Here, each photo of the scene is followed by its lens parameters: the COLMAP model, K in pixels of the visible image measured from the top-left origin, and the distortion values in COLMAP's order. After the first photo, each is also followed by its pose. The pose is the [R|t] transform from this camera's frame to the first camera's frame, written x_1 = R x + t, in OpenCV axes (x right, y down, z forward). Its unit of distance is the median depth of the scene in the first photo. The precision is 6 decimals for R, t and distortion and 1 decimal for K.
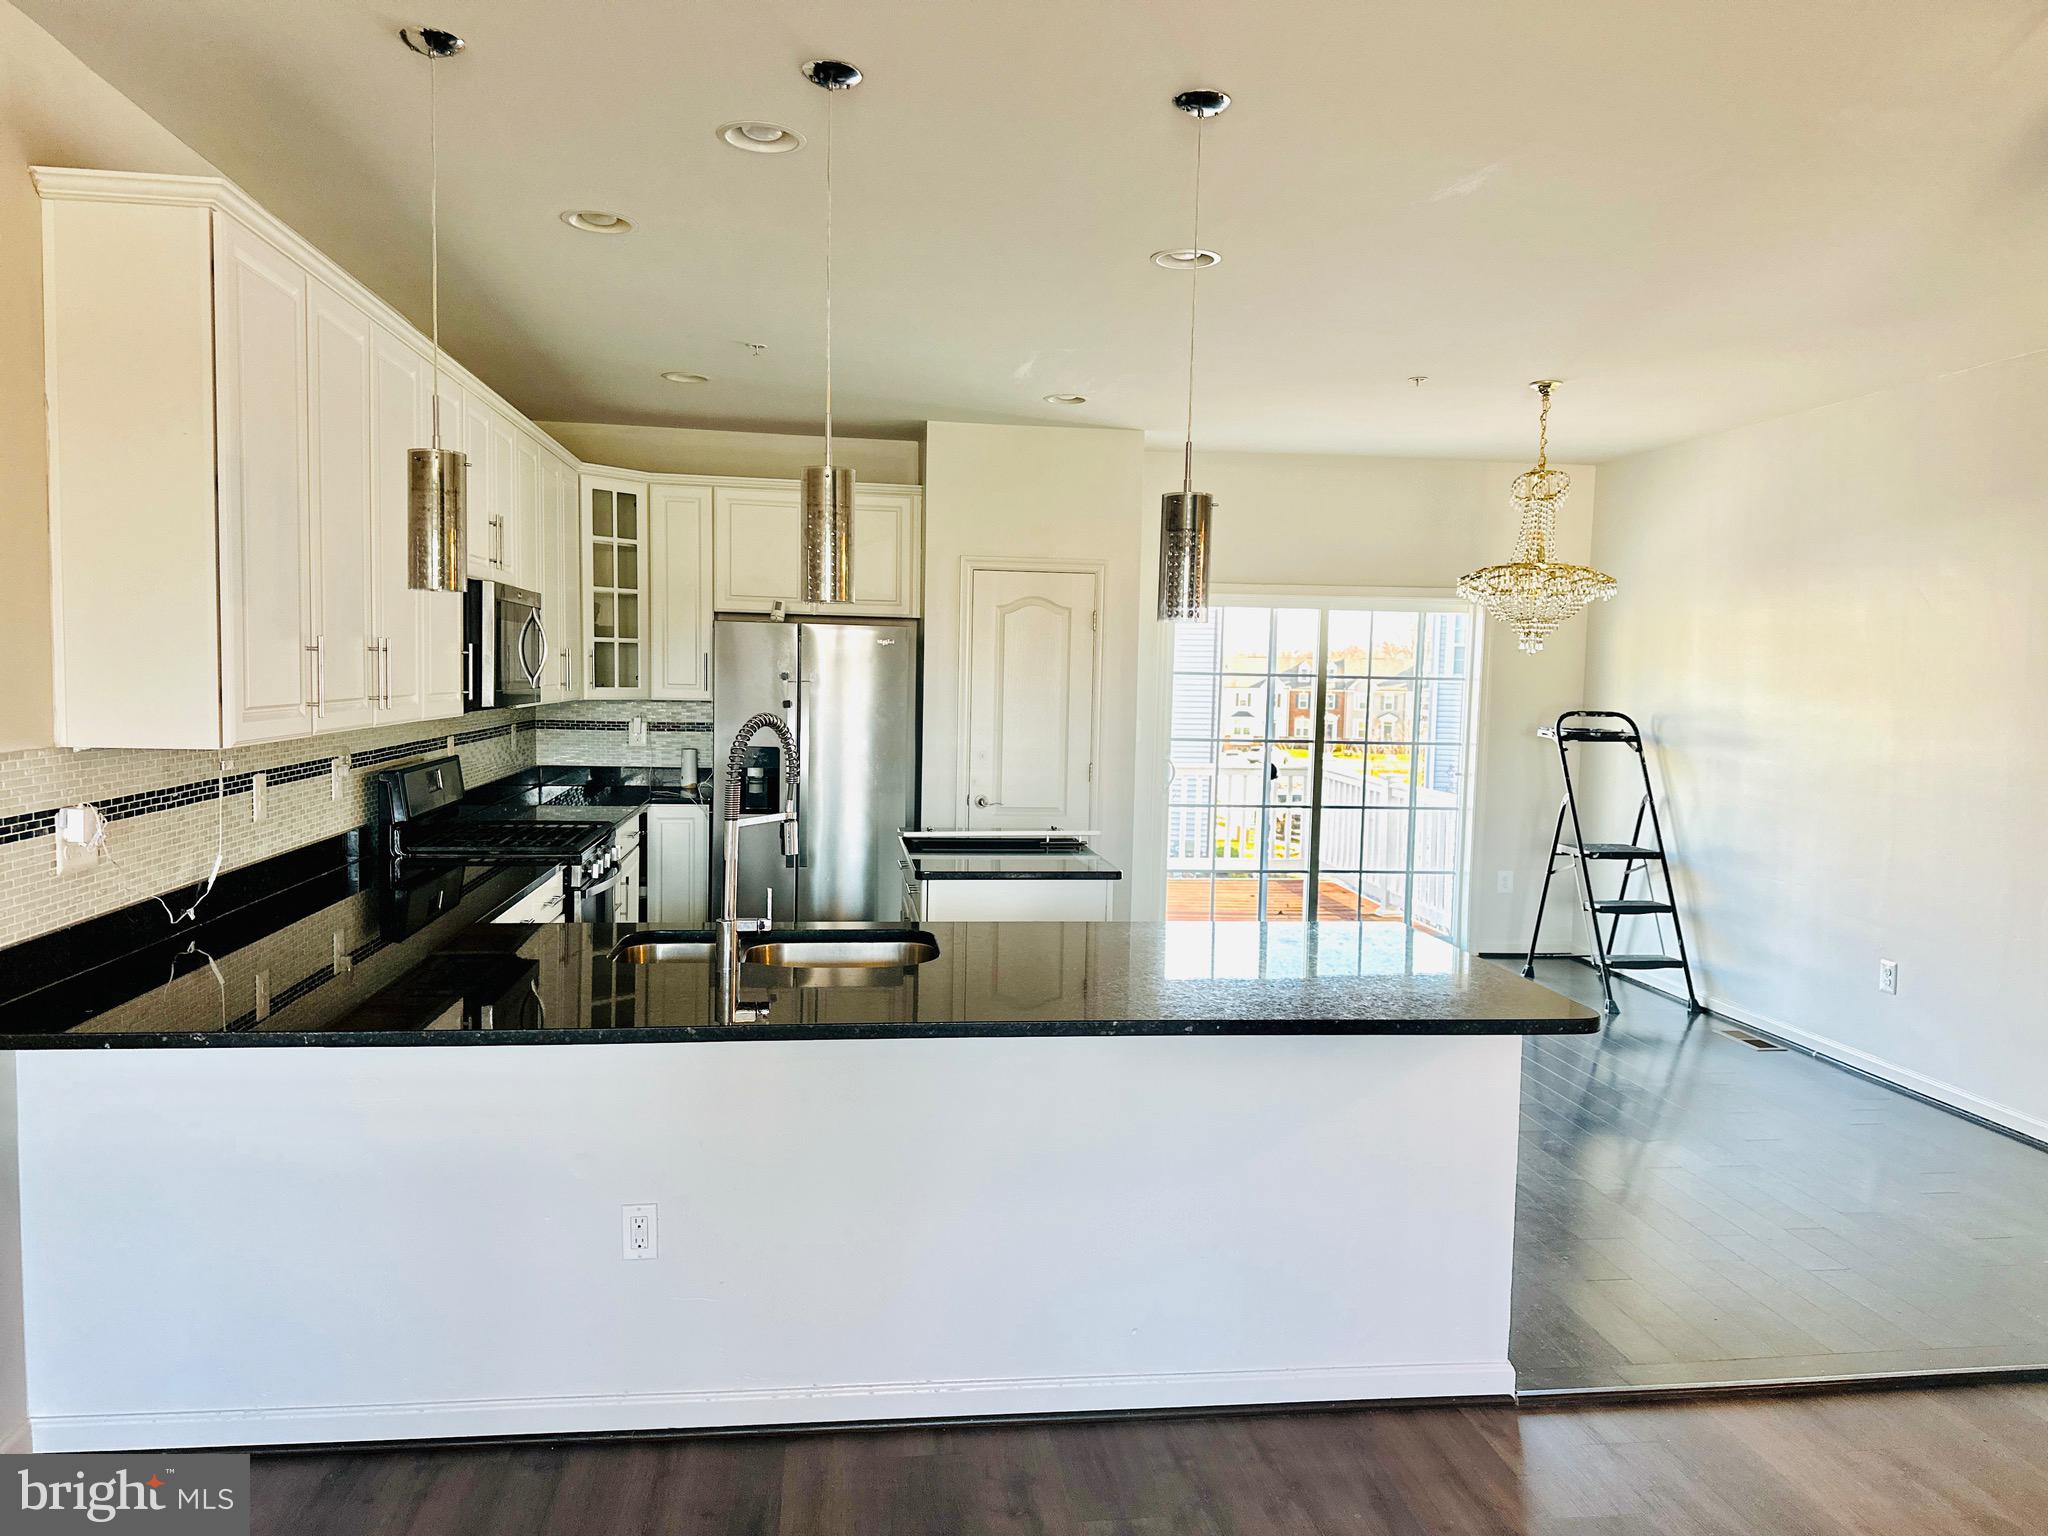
lens RADIAL K [[1420.2, 0, 1010.6], [0, 1420.2, 774.2], [0, 0, 1]] dist [0.144850, -0.248372]
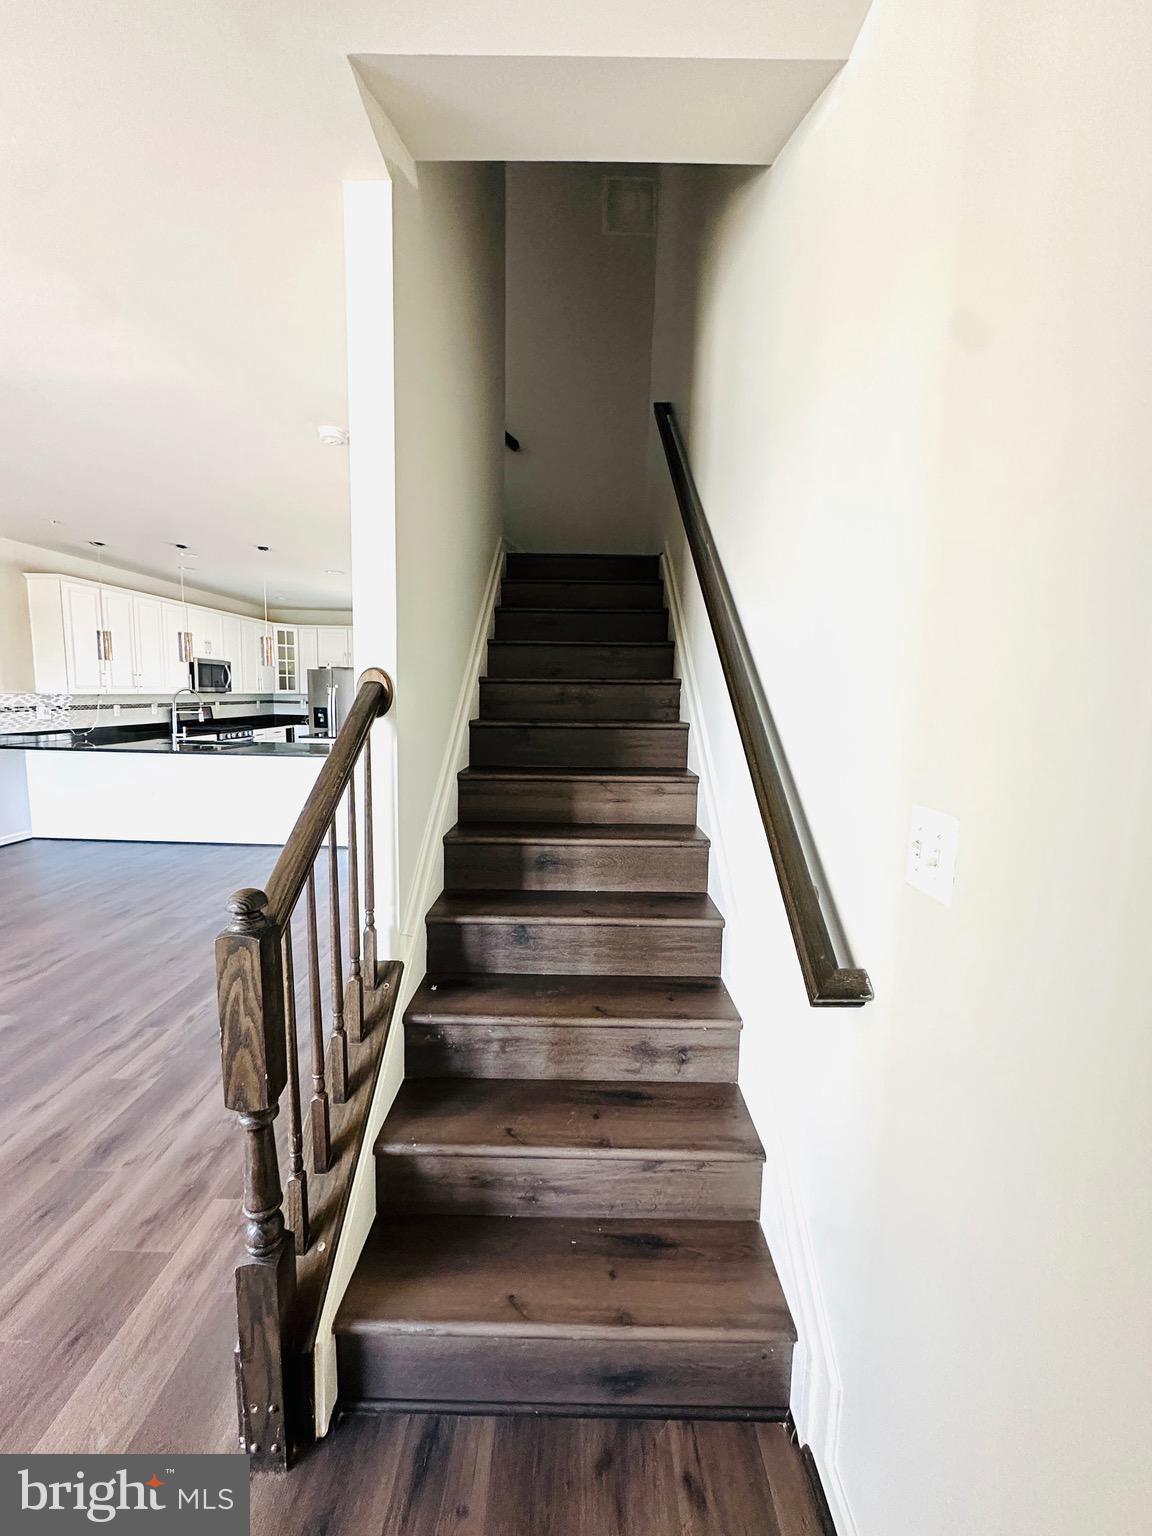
lens RADIAL K [[610.8, 0, 576.0], [0, 610.8, 768.0], [0, 0, 1]] dist [-0.000727, 0.000097]
pose [[0.990884, 0.017181, -0.133620, 0.602297], [-0.011038, 0.998854, 0.046579, 0.048557], [0.134267, -0.044680, 0.989937, -0.334006]]
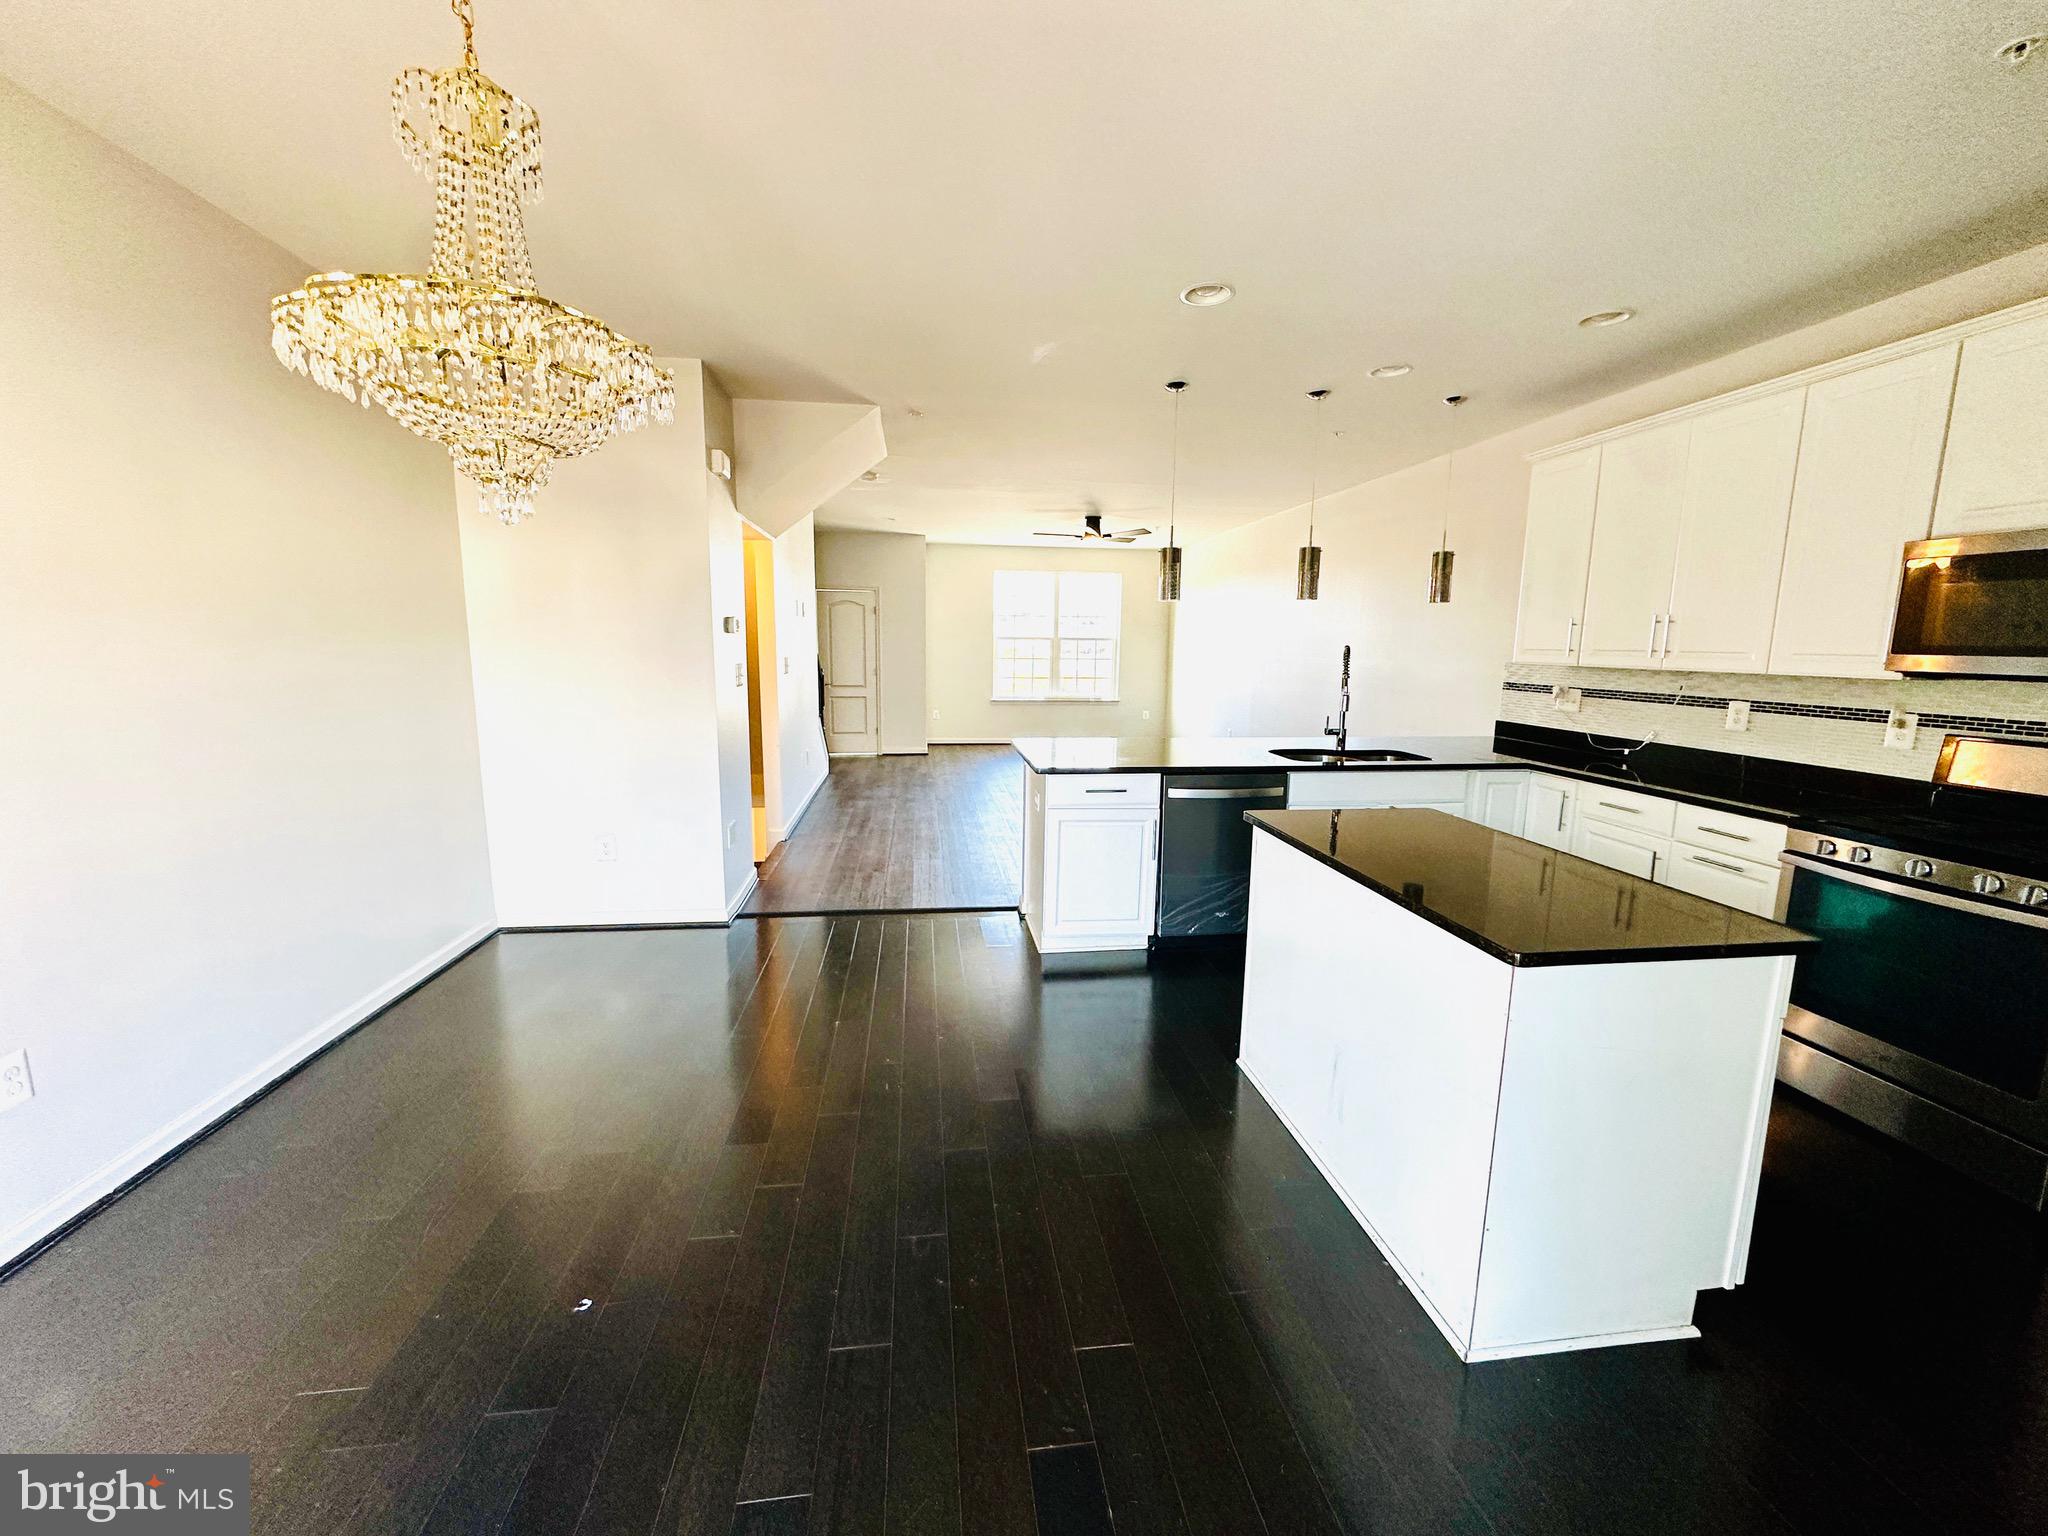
lens RADIAL K [[814.4, 0, 1027.5], [0, 814.4, 764.6], [0, 0, 1]] dist [-0.000727, 0.000097]
pose [[-0.999425, -0.030569, -0.014659, 0.174666], [-0.033081, 0.973928, 0.224434, -0.063926], [0.007416, 0.224790, -0.974379, 1.100284]]
